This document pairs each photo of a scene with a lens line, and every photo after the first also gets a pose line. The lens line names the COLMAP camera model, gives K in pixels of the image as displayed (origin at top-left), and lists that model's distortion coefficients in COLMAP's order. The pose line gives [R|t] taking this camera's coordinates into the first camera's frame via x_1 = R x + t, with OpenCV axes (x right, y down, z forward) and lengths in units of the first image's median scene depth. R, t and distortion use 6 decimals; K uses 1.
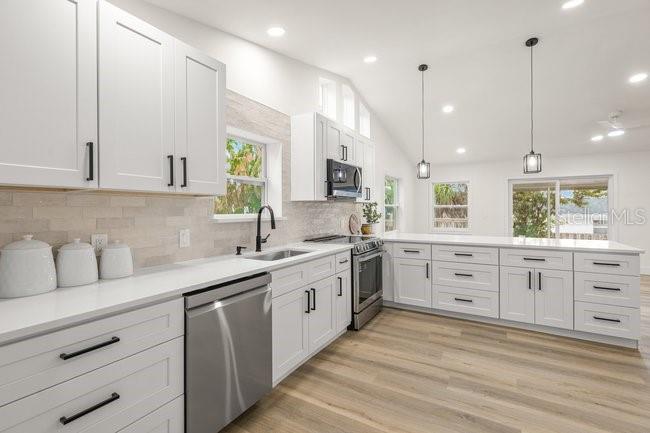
lens RADIAL K [[295.6, 0, 326.2], [0, 295.6, 212.1], [0, 0, 1]] dist [0.000115, -0.000320]
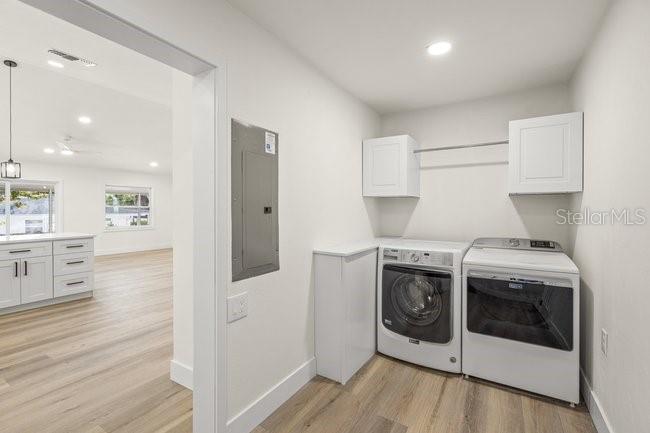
lens RADIAL K [[295.6, 0, 316.9], [0, 295.6, 209.2], [0, 0, 1]] dist [0.000115, -0.000320]
pose [[0.042439, 0.003258, 0.999094, -0.504465], [0.008410, 0.999958, -0.003618, 0.001335], [-0.999064, 0.008555, 0.042410, -0.296871]]
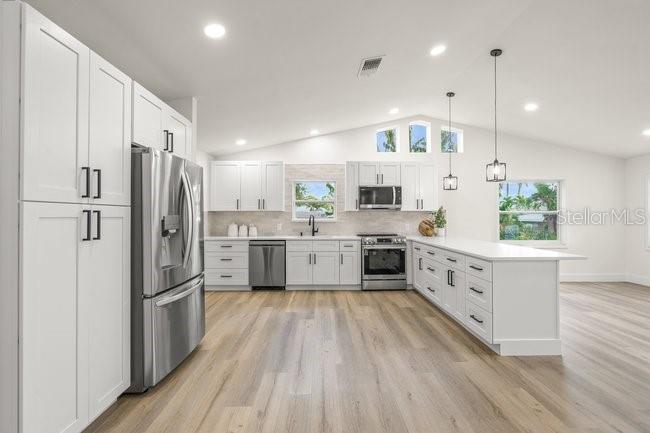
lens RADIAL K [[295.6, 0, 324.4], [0, 295.6, 213.0], [0, 0, 1]] dist [0.000115, -0.000320]
pose [[0.525551, -0.004160, -0.850752, 1.592698], [-0.006965, 0.999933, -0.009192, -0.012824], [0.850734, 0.010756, 0.525487, -0.052151]]
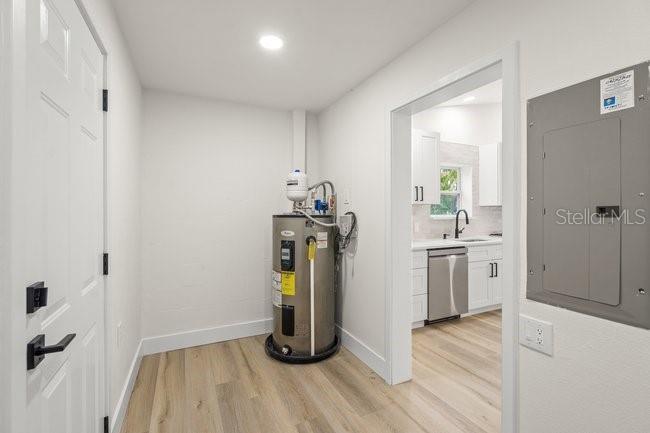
lens RADIAL K [[295.6, 0, 327.2], [0, 295.6, 212.8], [0, 0, 1]] dist [0.000115, -0.000320]
pose [[0.833800, 0.000951, -0.552066, 0.065631], [-0.003845, 0.999984, -0.004084, 0.004985], [0.552053, 0.005528, 0.833791, -0.686817]]
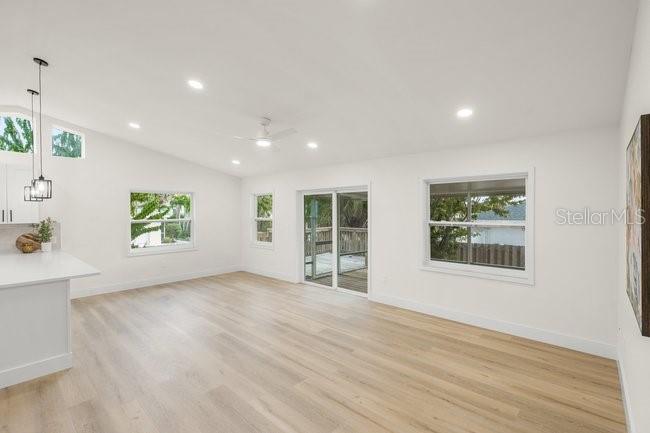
lens RADIAL K [[295.6, 0, 323.8], [0, 295.6, 214.2], [0, 0, 1]] dist [0.000115, -0.000320]
pose [[0.977389, -0.001365, -0.211447, 2.295511], [0.002211, 0.999990, 0.003763, -0.106783], [0.211440, -0.004145, 0.977382, 0.314980]]
